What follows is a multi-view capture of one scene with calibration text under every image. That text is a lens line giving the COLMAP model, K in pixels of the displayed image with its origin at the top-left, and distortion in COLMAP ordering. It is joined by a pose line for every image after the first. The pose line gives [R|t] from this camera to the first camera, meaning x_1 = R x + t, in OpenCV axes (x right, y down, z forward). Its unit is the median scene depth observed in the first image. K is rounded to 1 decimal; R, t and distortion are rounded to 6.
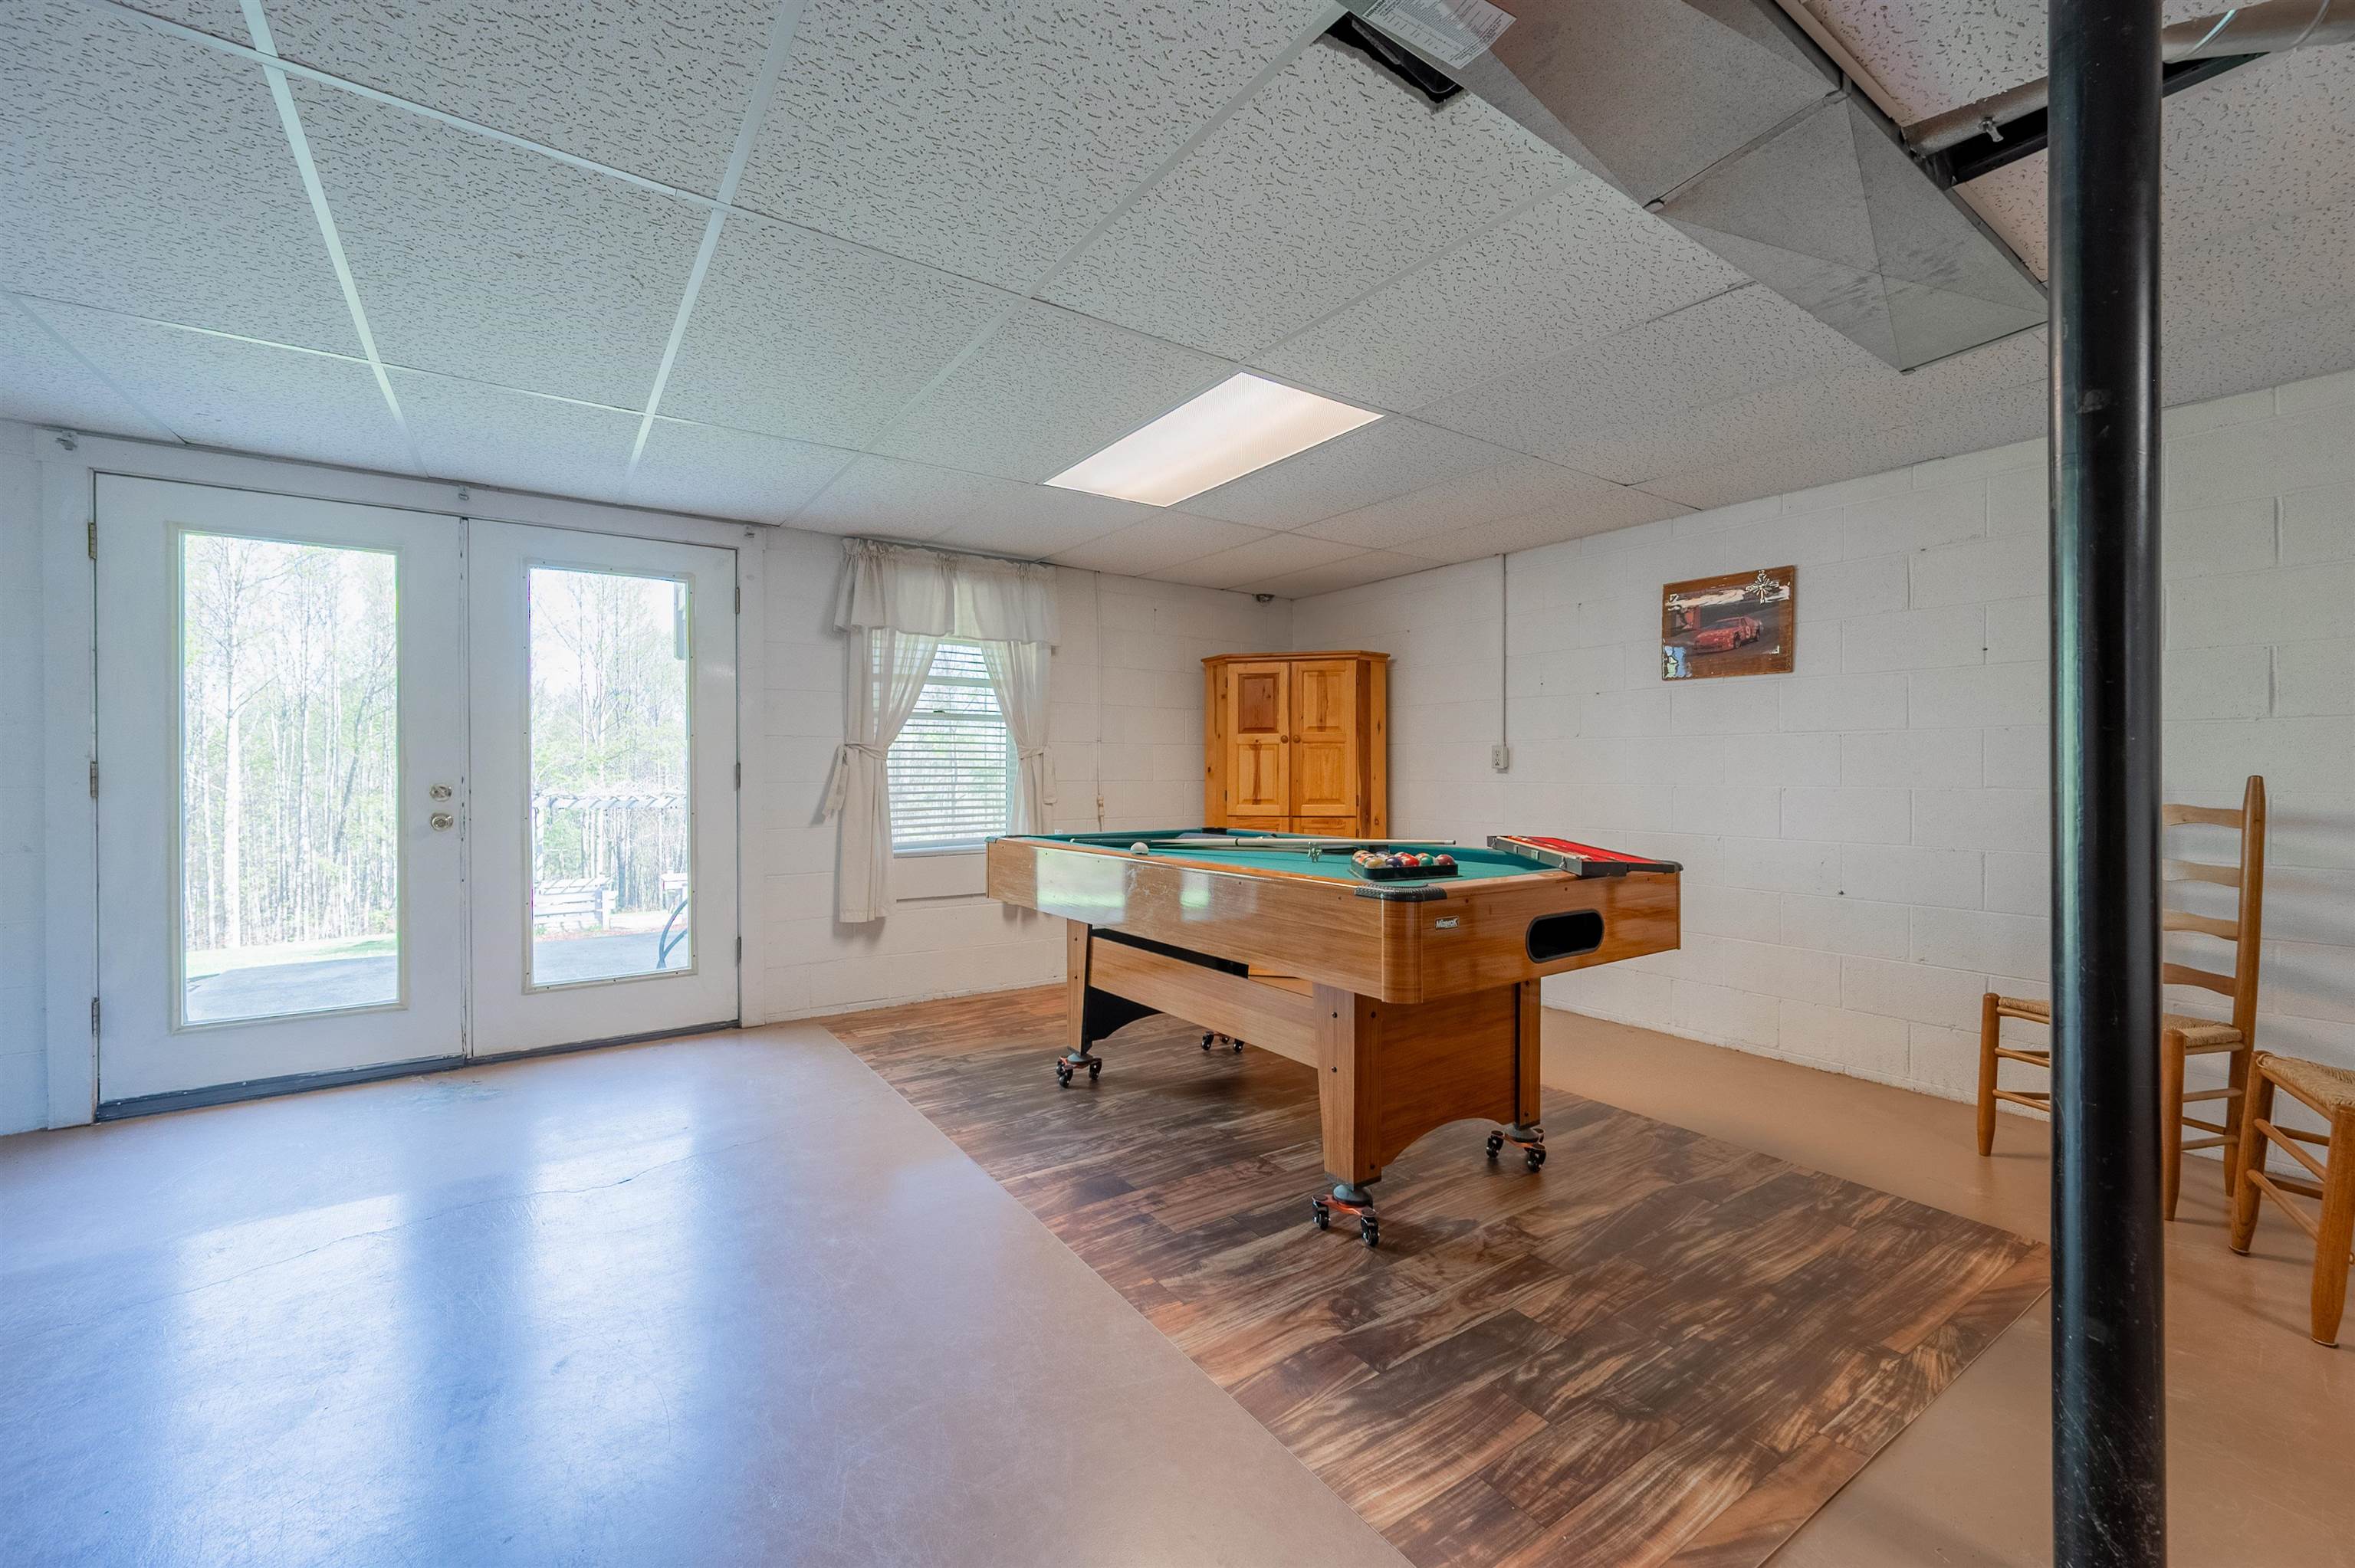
lens RADIAL K [[945.6, 0, 1177.8], [0, 945.6, 781.1], [0, 0, 1]] dist [0.001776, 0.000575]
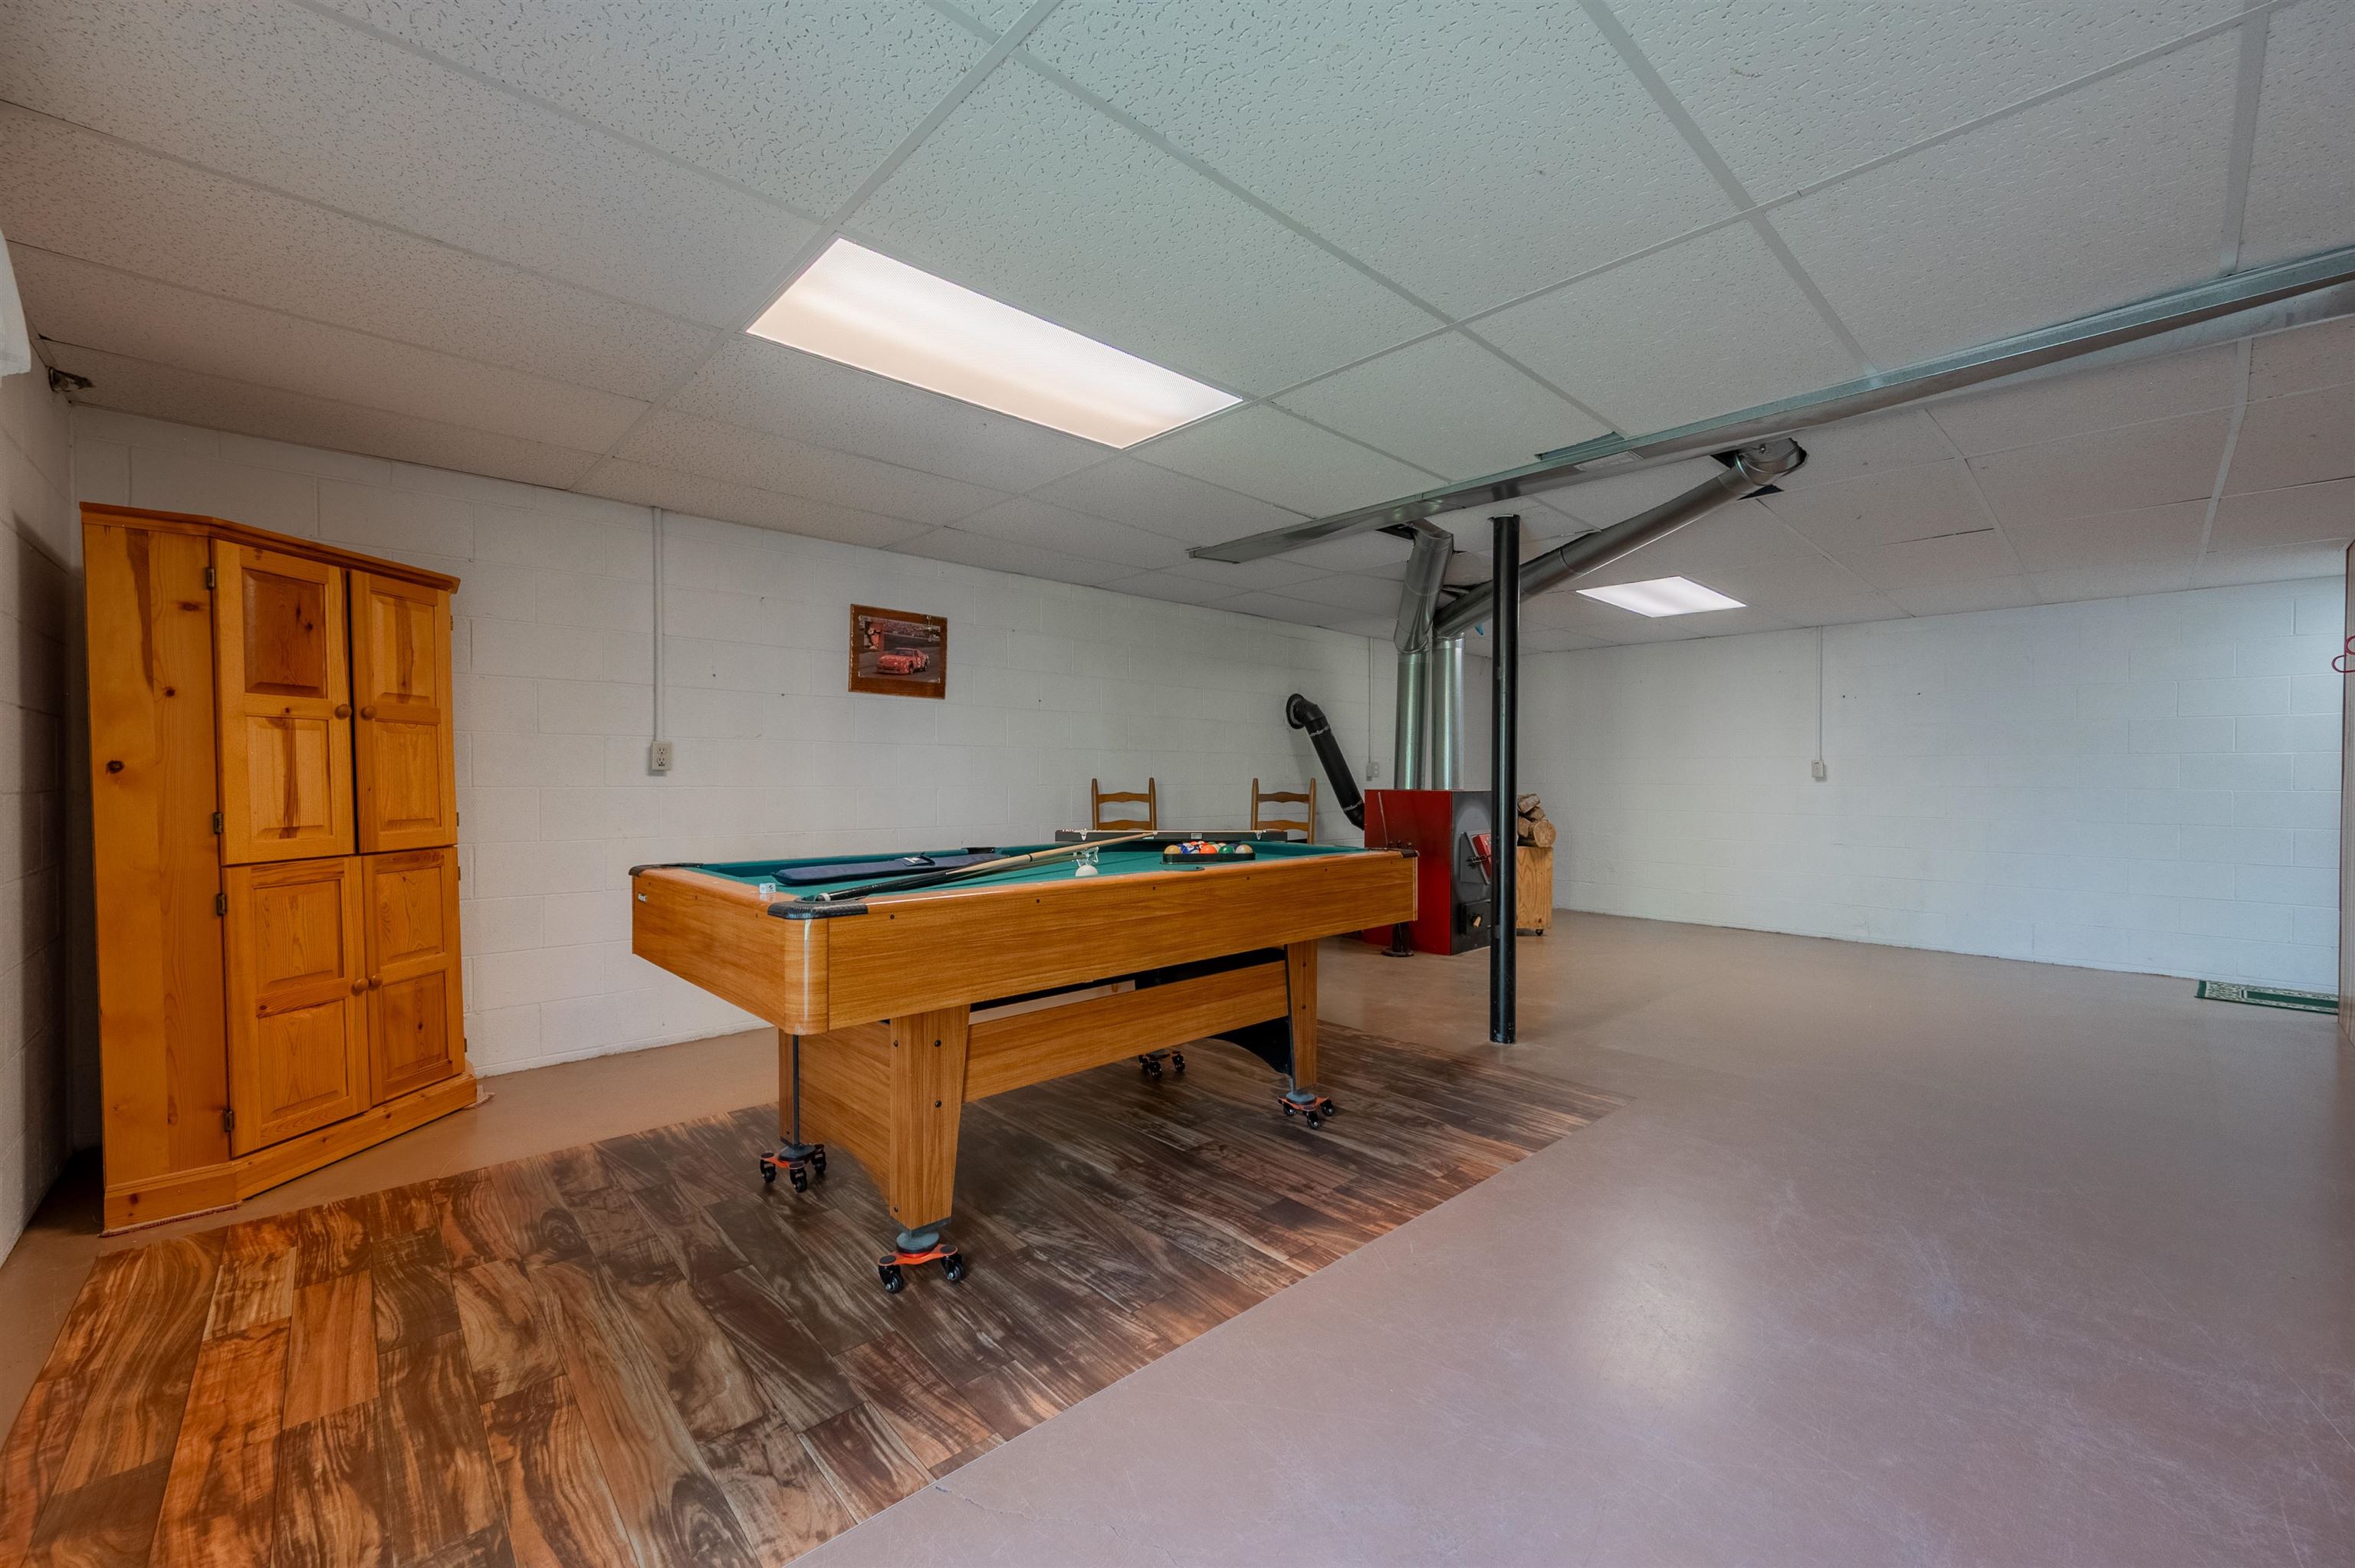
lens RADIAL K [[945.6, 0, 1176.6], [0, 945.6, 788.9], [0, 0, 1]] dist [0.001776, 0.000575]
pose [[-0.148109, -0.014167, 0.988870, -0.882428], [0.005874, 0.999867, 0.015204, -0.010800], [-0.988954, 0.008061, -0.148006, 1.108544]]
